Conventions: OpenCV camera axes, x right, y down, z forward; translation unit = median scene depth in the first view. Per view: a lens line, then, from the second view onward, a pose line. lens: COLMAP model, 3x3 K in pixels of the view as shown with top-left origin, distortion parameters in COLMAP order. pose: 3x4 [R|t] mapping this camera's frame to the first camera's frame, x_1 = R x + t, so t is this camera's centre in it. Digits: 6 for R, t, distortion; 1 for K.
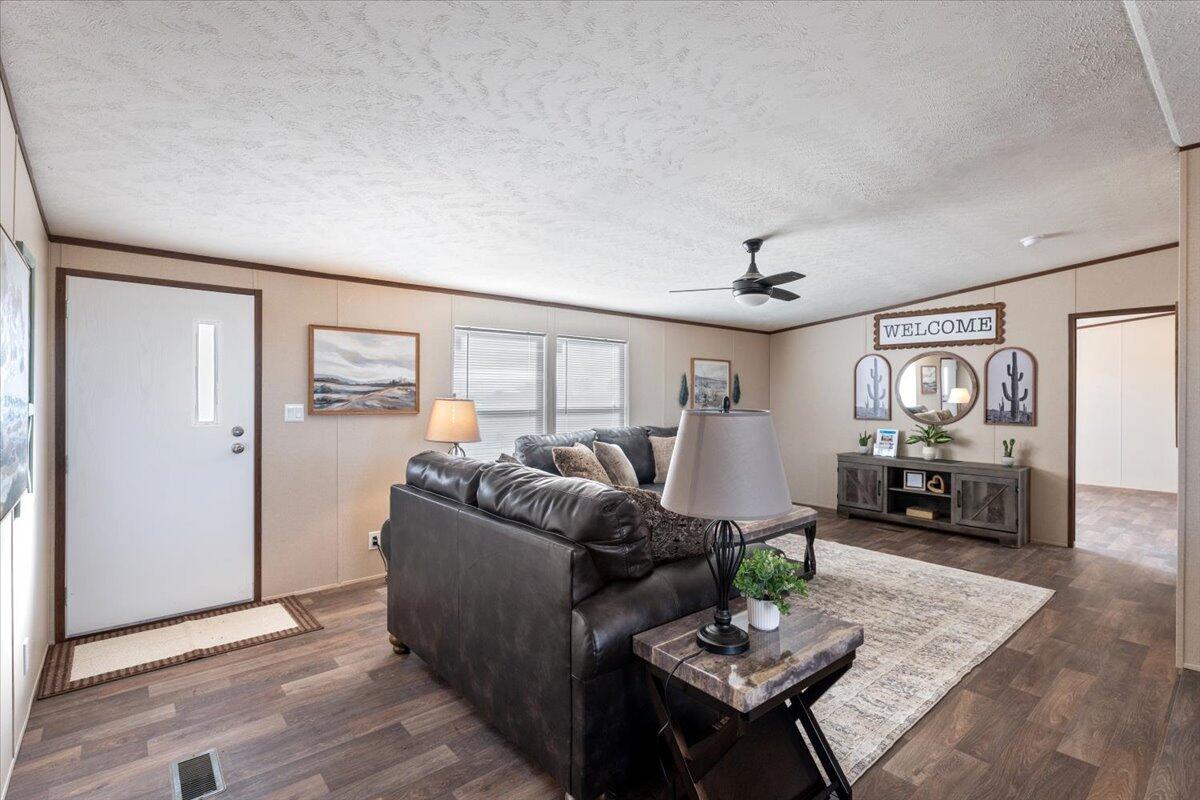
lens RADIAL K [[557.5, 0, 607.5], [0, 557.5, 403.4], [0, 0, 1]] dist [0.012859, -0.000623]
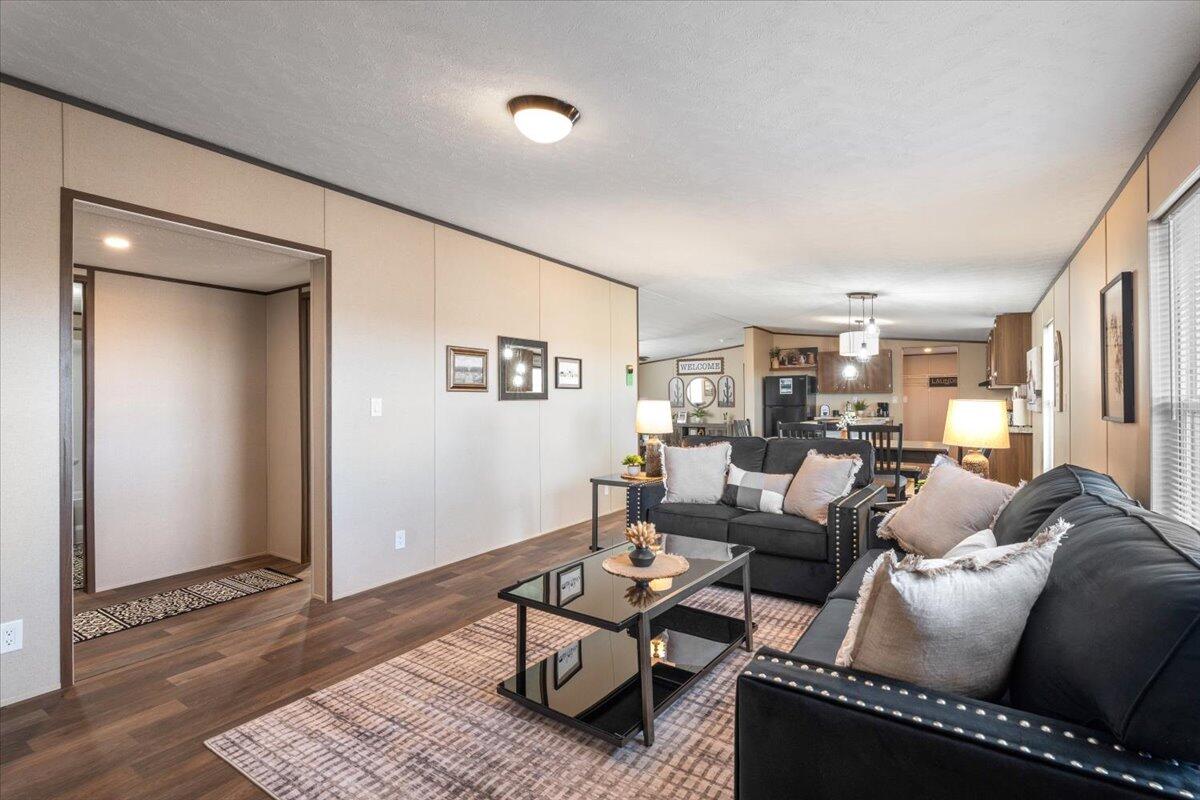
lens RADIAL K [[557.5, 0, 592.3], [0, 557.5, 395.9], [0, 0, 1]] dist [0.012859, -0.000623]
pose [[0.969540, -0.000159, 0.244932, -0.436006], [0.004916, 0.999811, -0.018812, 0.030566], [-0.244882, 0.019443, 0.969358, -1.187954]]
